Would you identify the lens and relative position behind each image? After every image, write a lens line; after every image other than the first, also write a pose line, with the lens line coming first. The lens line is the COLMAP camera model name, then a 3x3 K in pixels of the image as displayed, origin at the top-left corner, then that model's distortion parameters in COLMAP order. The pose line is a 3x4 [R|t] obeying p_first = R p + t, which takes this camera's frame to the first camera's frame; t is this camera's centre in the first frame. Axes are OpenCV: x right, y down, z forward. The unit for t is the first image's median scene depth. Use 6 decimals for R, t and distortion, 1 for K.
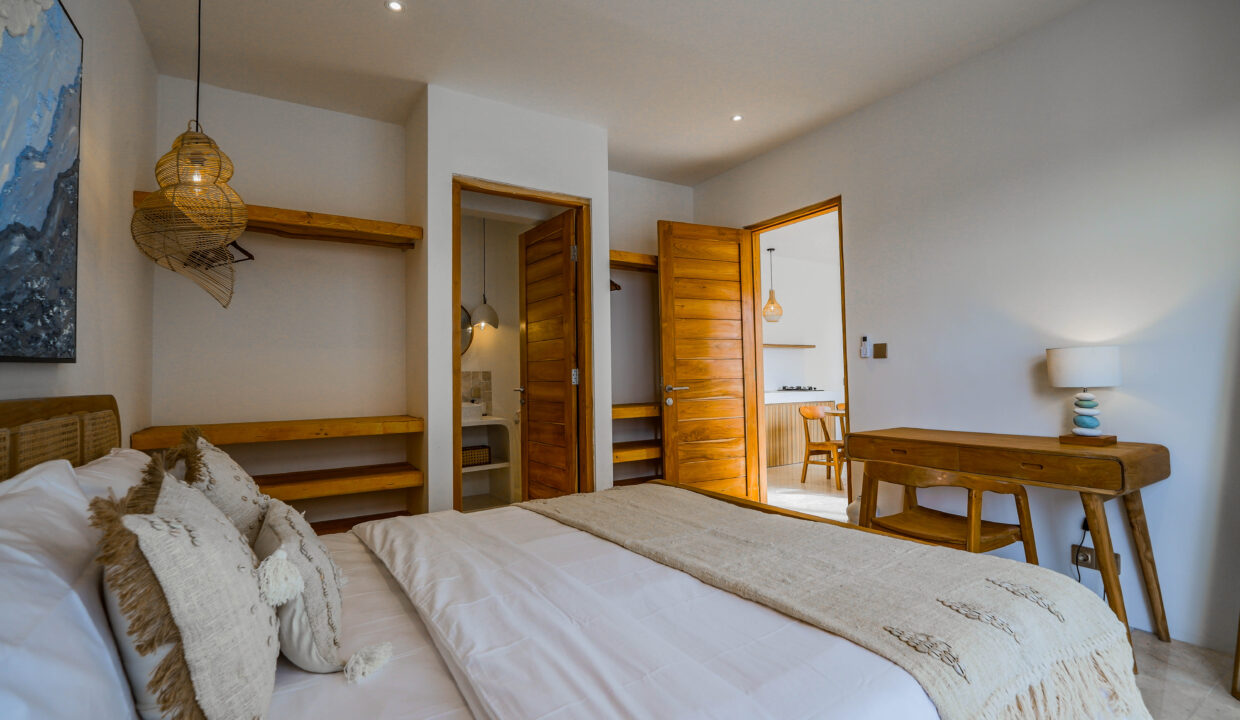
lens RADIAL K [[576.2, 0, 637.6], [0, 576.2, 356.4], [0, 0, 1]] dist [0.000146, 0.000054]
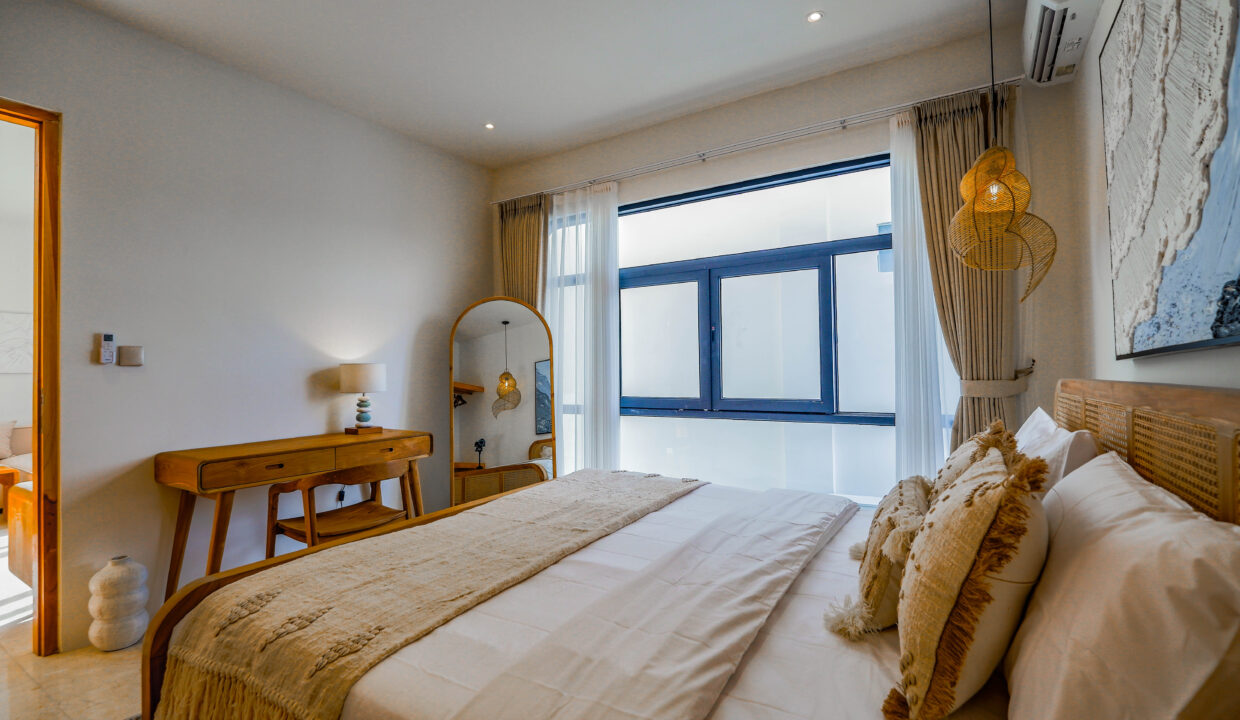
lens RADIAL K [[555.3, 0, 620.0], [0, 555.3, 360.0], [0, 0, 1]] dist [0.000647, 0.000125]
pose [[-0.345057, 0.046253, 0.937441, -0.455693], [0.000983, 0.998802, -0.048919, 0.030747], [-0.938581, -0.015959, -0.344689, 0.627164]]
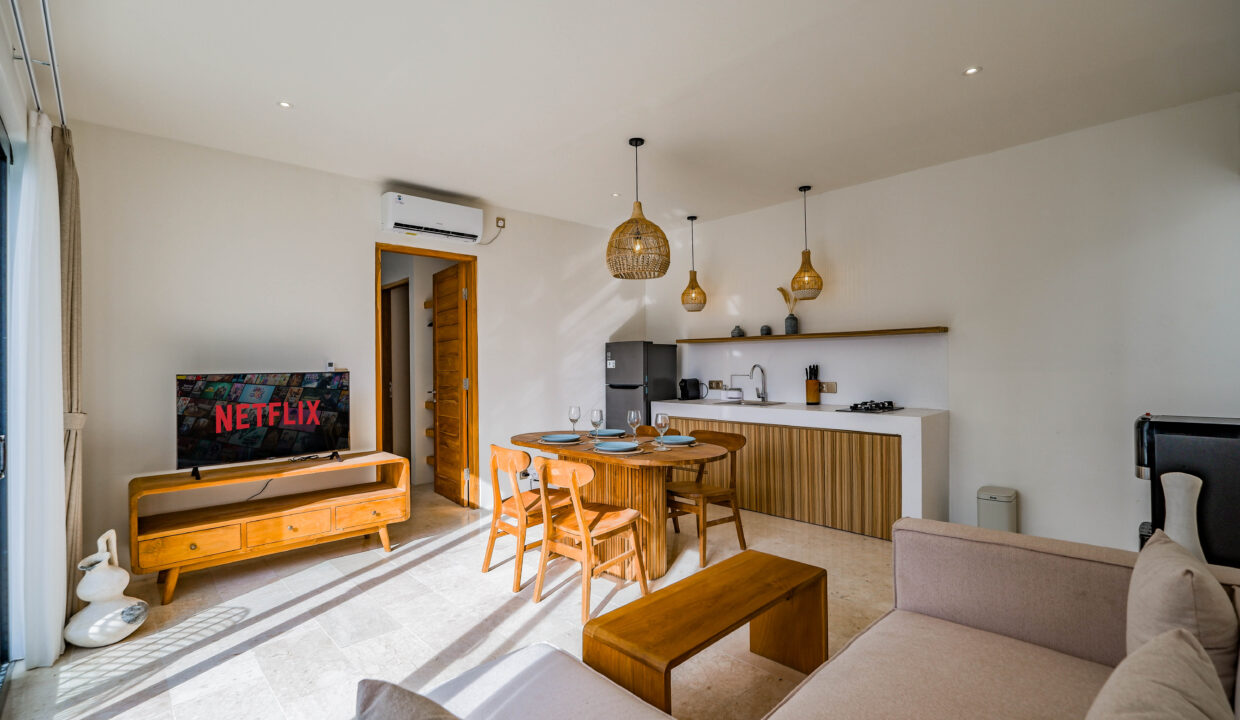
lens RADIAL K [[555.3, 0, 620.0], [0, 555.3, 360.0], [0, 0, 1]] dist [0.000647, 0.000125]
pose [[0.197474, 0.000092, -0.980308, 1.831907], [0.049692, 0.998714, 0.010103, -0.020655], [0.979048, -0.050708, 0.197215, 1.519510]]
